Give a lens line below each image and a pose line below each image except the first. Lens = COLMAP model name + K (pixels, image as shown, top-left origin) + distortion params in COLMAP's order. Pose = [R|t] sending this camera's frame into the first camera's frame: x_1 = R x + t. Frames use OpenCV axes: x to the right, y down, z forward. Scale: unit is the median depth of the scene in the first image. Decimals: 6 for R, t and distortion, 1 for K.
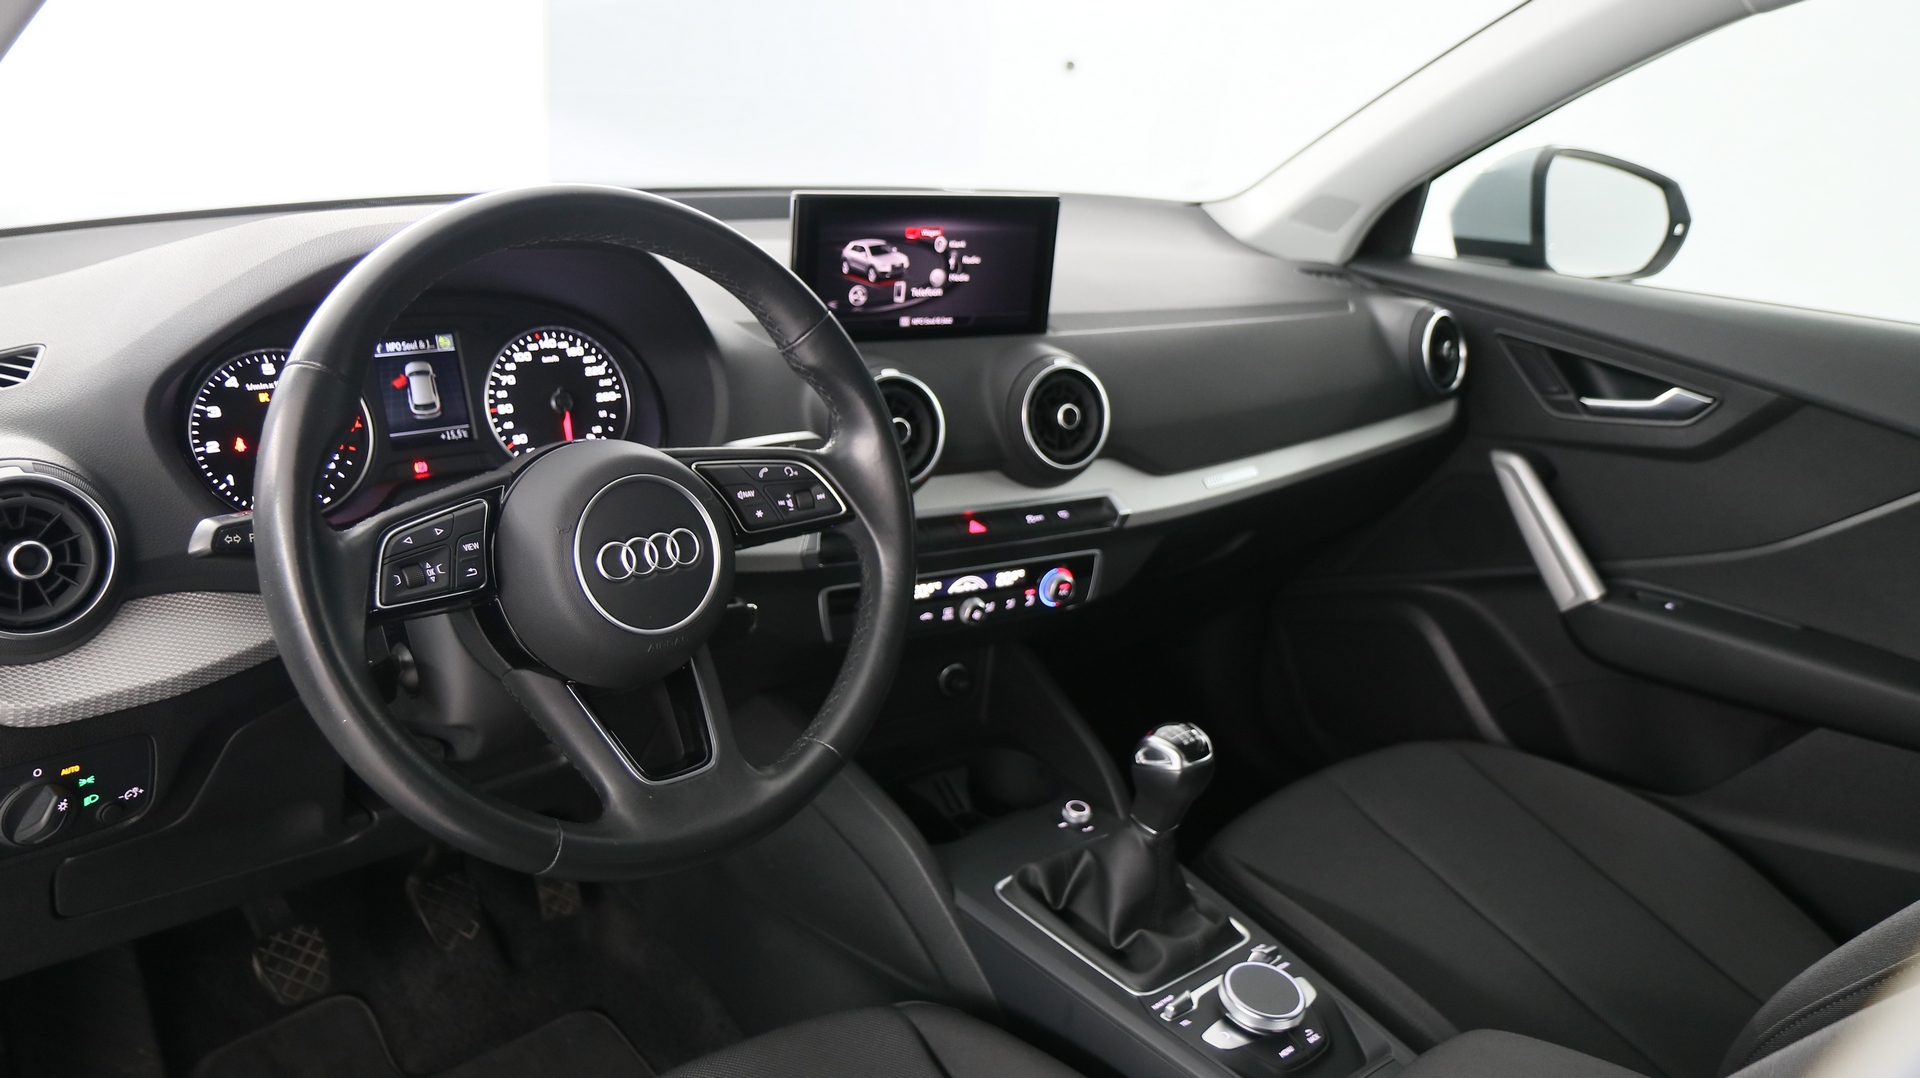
lens RADIAL K [[1463.6, 0, 960.0], [0, 1463.6, 539.0], [0, 0, 1]] dist [-0.013319, 0.007287]
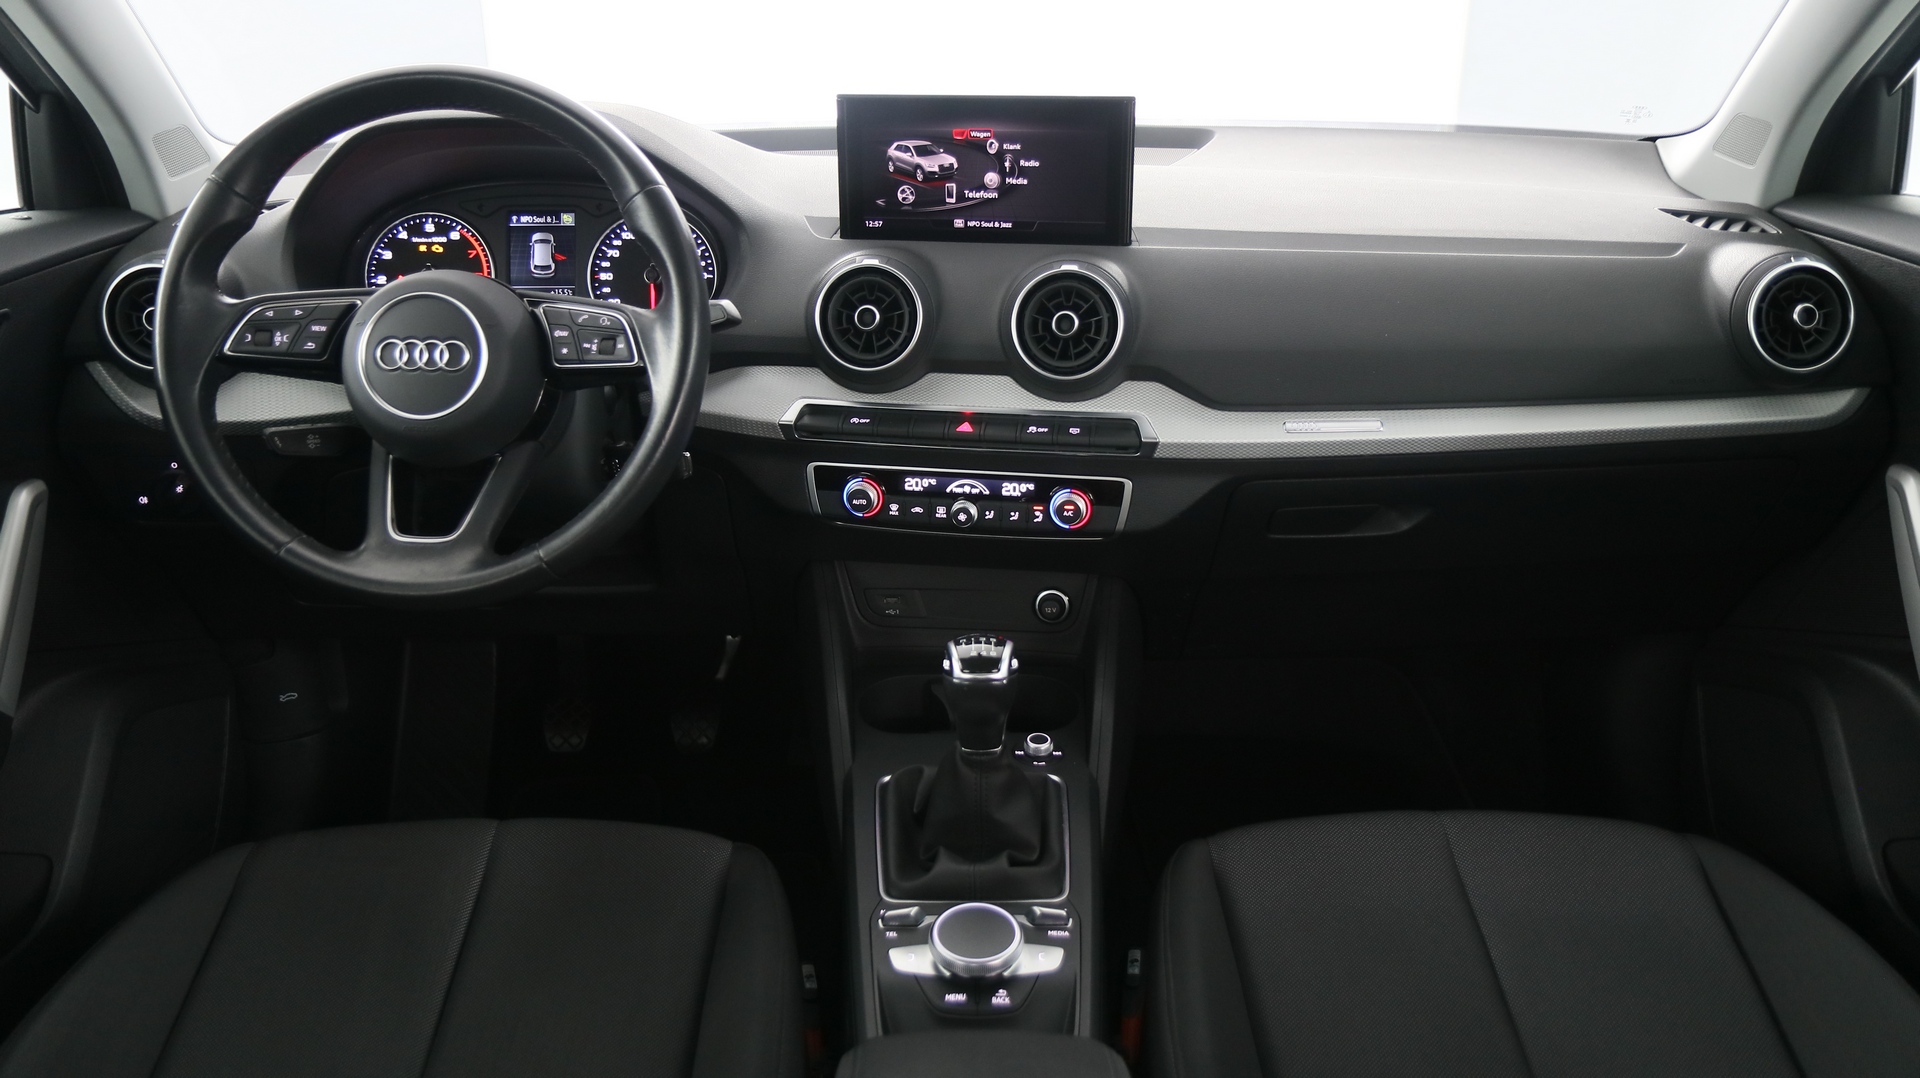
lens RADIAL K [[1463.6, 0, 960.0], [0, 1463.6, 539.0], [0, 0, 1]] dist [-0.013319, 0.007287]
pose [[0.754892, 0.149736, -0.638528, 0.664593], [-0.163247, 0.985846, 0.038186, 0.029791], [0.635208, 0.075411, 0.768651, 0.242438]]
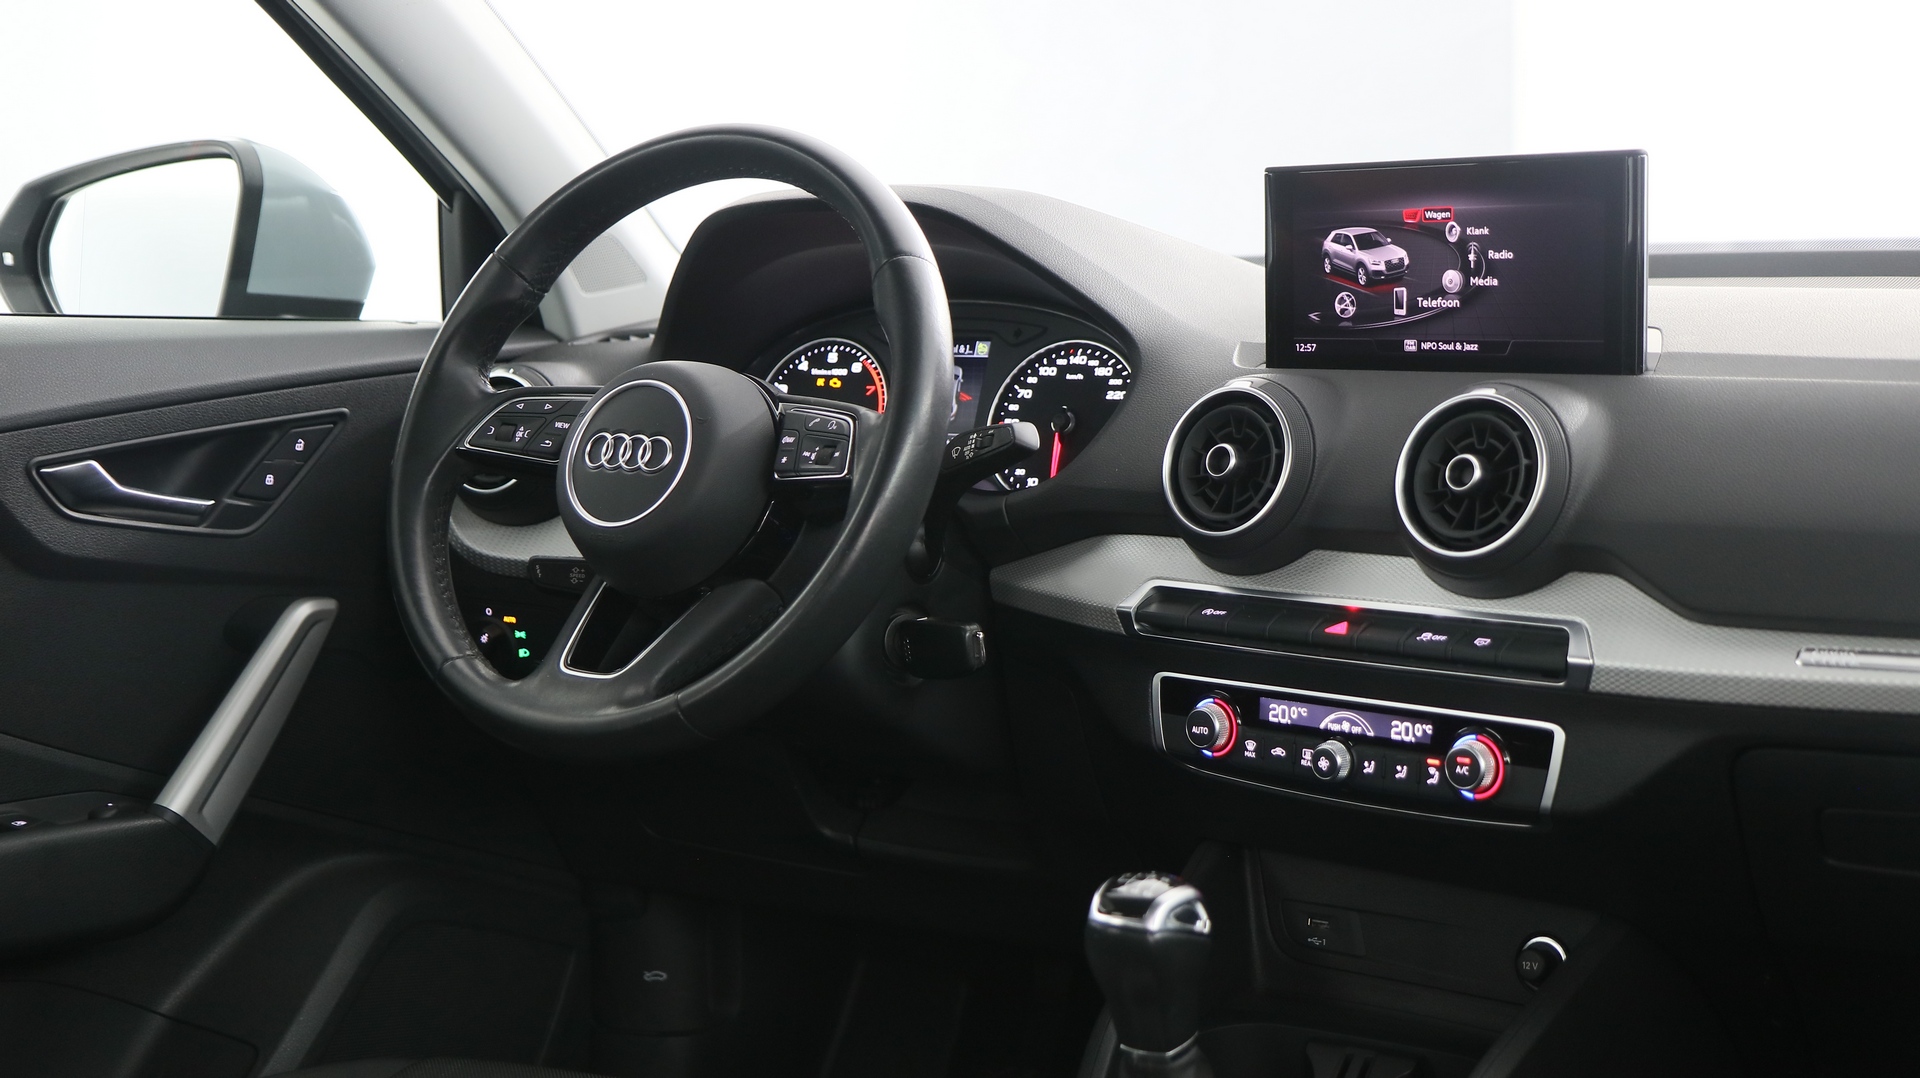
lens RADIAL K [[2474.5, 0, 983.6], [0, 2474.5, 535.9], [0, 0, 1]] dist [0.004612, 0.015363]
pose [[0.262948, 0.022434, -0.964549, 1.065201], [-0.293460, 0.954222, -0.057807, 0.065105], [0.919097, 0.298257, 0.257494, 0.559138]]
